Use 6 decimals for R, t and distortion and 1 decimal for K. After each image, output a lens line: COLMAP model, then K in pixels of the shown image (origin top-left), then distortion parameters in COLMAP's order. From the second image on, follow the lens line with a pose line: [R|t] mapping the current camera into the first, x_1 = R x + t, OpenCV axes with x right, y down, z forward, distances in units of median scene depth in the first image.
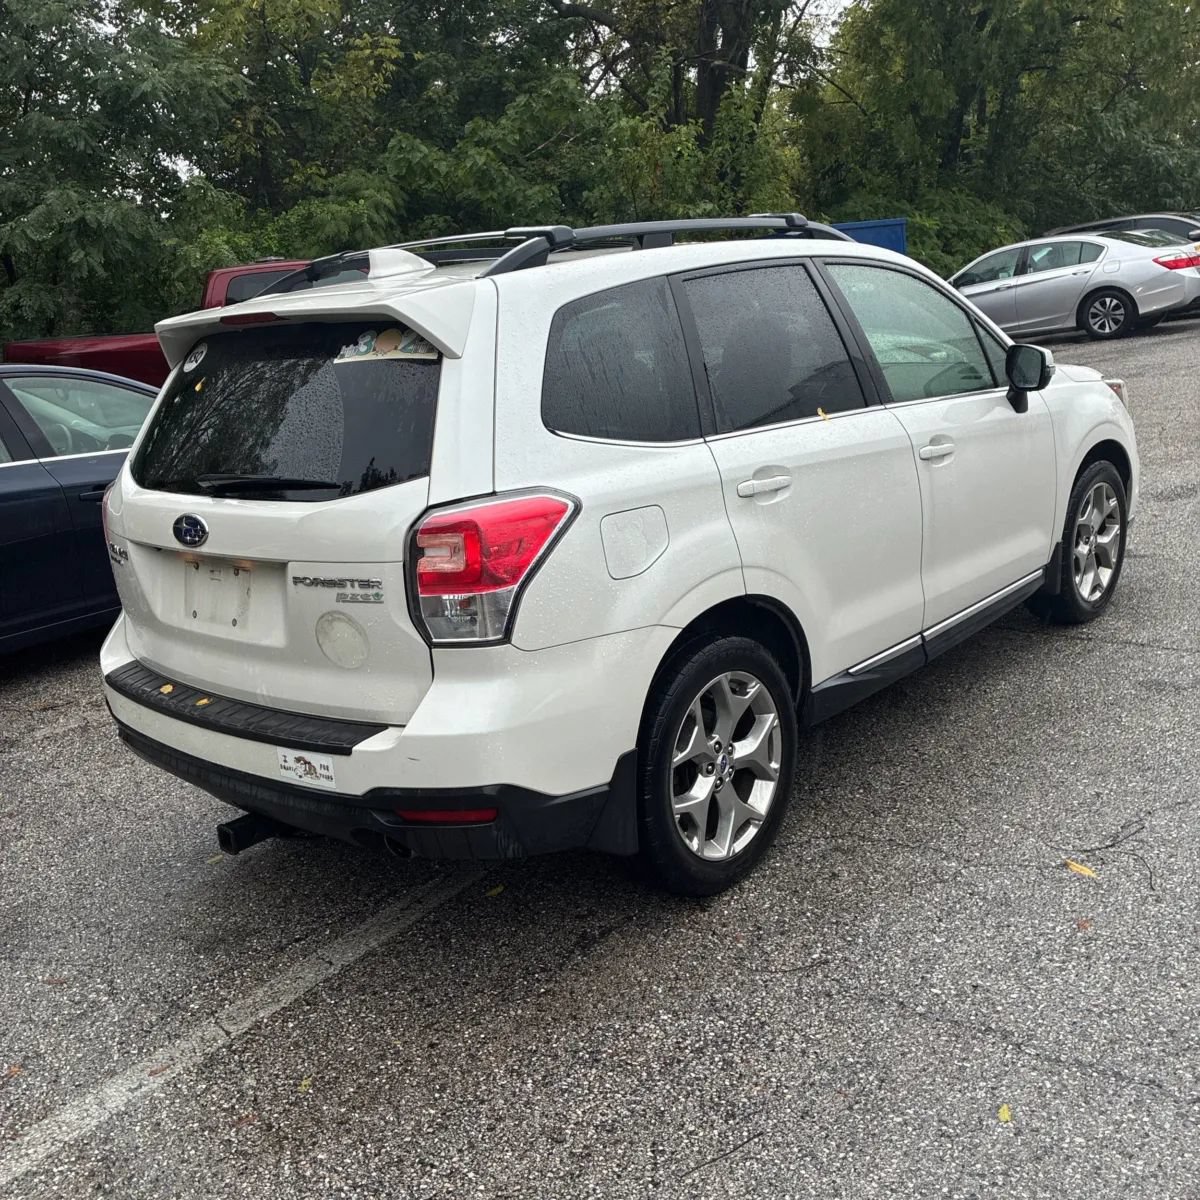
lens RADIAL K [[1204.2, 0, 570.6], [0, 1204.2, 596.4], [0, 0, 1]] dist [0.018588, 0.000000]
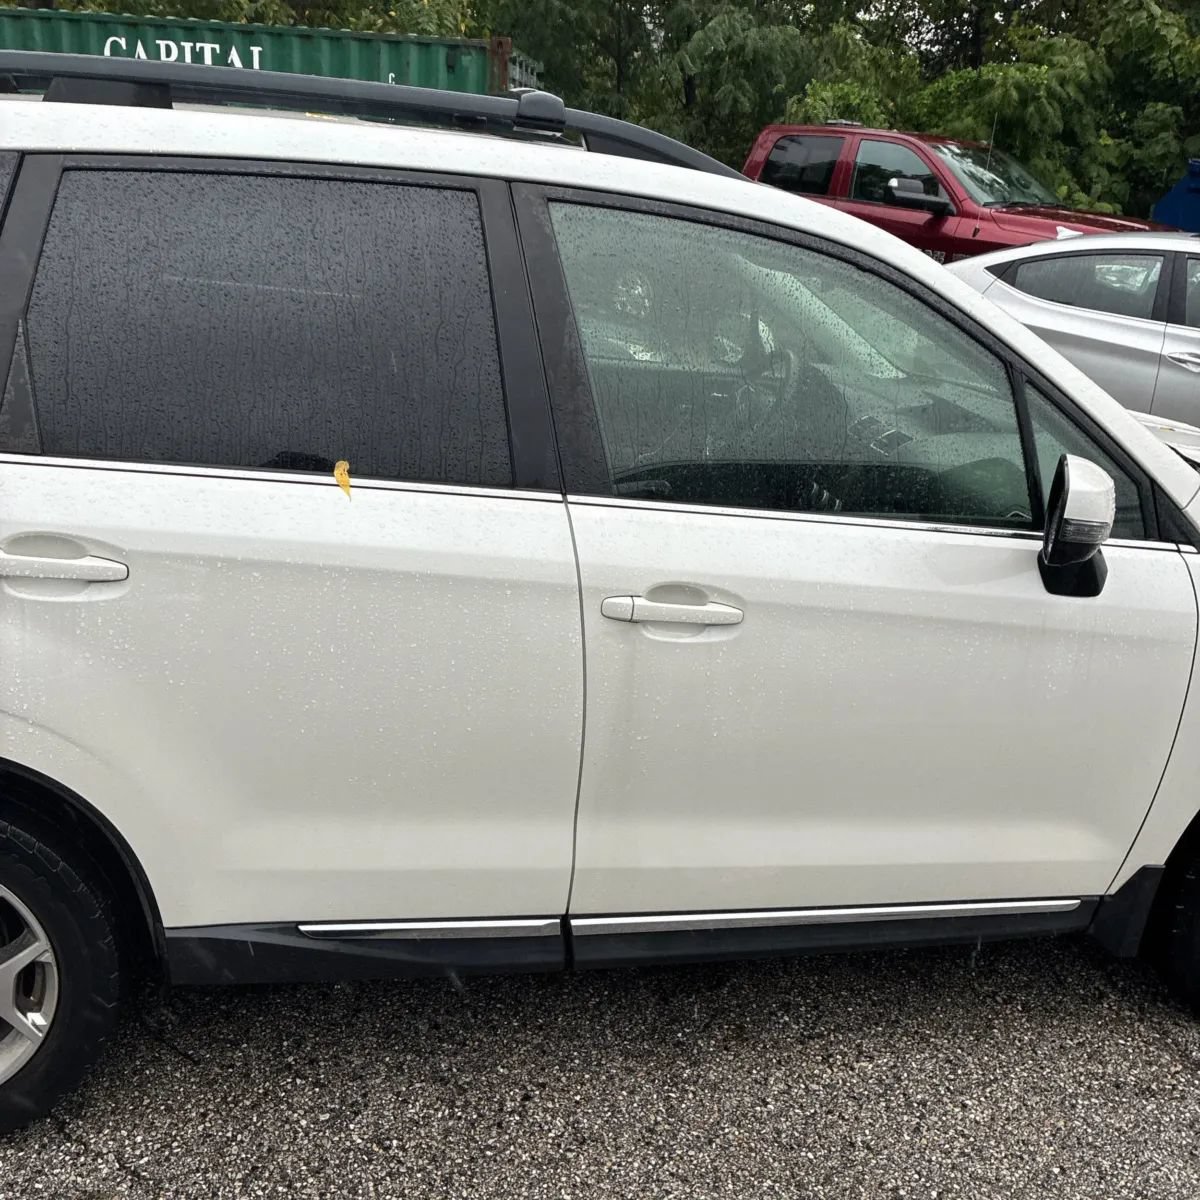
lens RADIAL K [[1204.2, 0, 595.9], [0, 1204.2, 596.3], [0, 0, 1]] dist [0.018588, 0.000000]
pose [[0.790981, 0.343885, -0.506056, 0.626094], [-0.292520, 0.938999, 0.180869, -0.246004], [0.537384, 0.004967, 0.843323, 0.656993]]
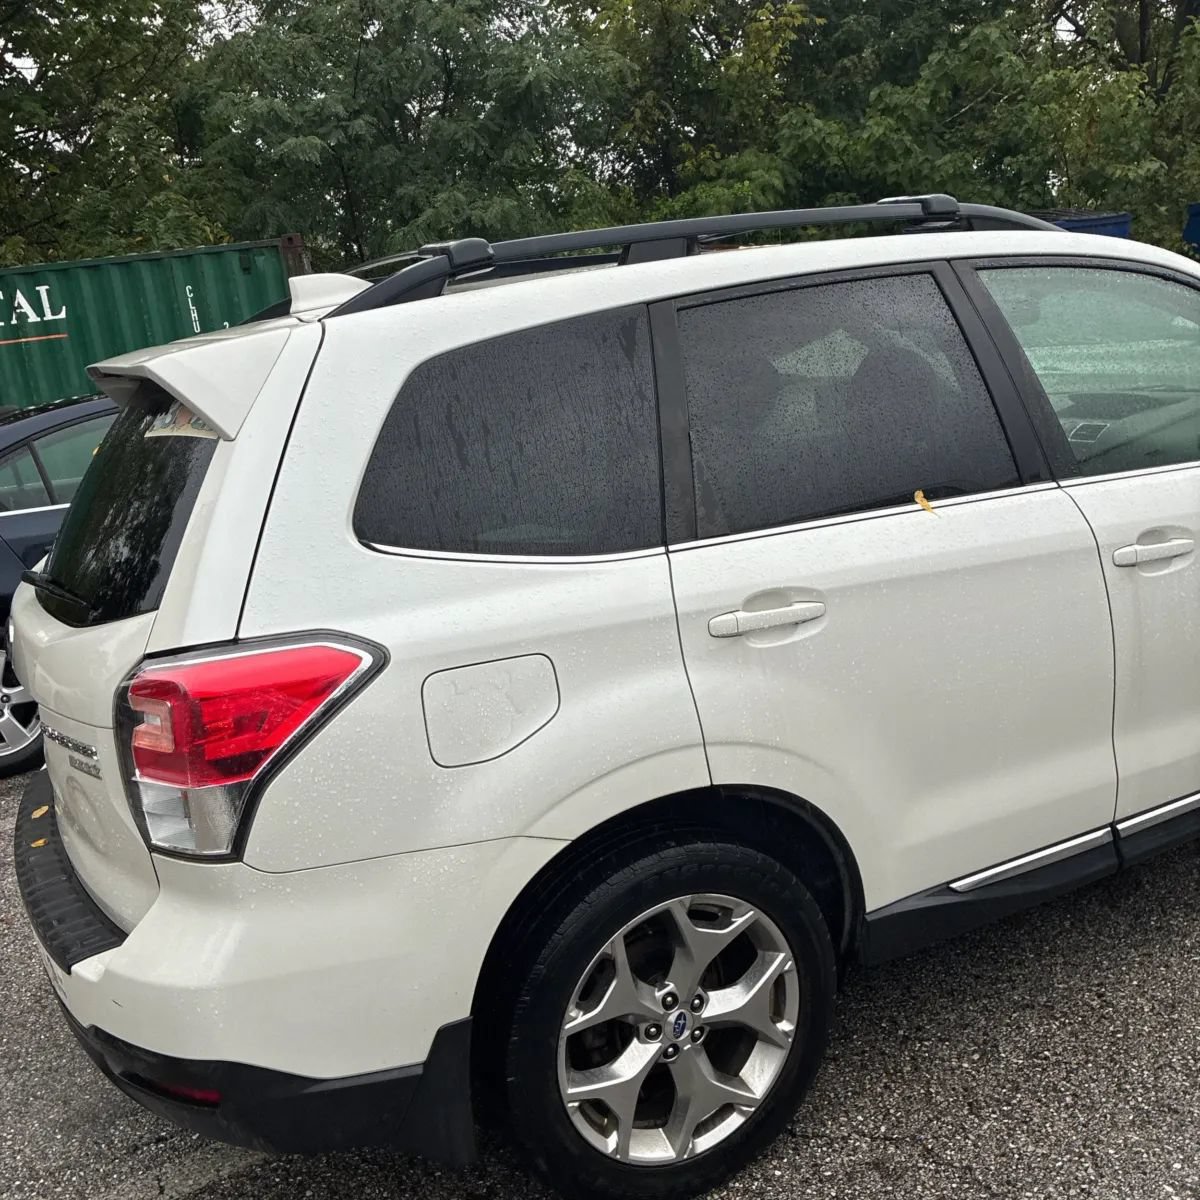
lens RADIAL K [[1204.2, 0, 597.2], [0, 1204.2, 599.5], [0, 0, 1]] dist [0.018588, 0.000000]
pose [[0.937179, 0.065713, -0.342603, 0.291794], [-0.059130, 0.997810, 0.029638, -0.113725], [0.343800, -0.007518, 0.939013, 0.337688]]
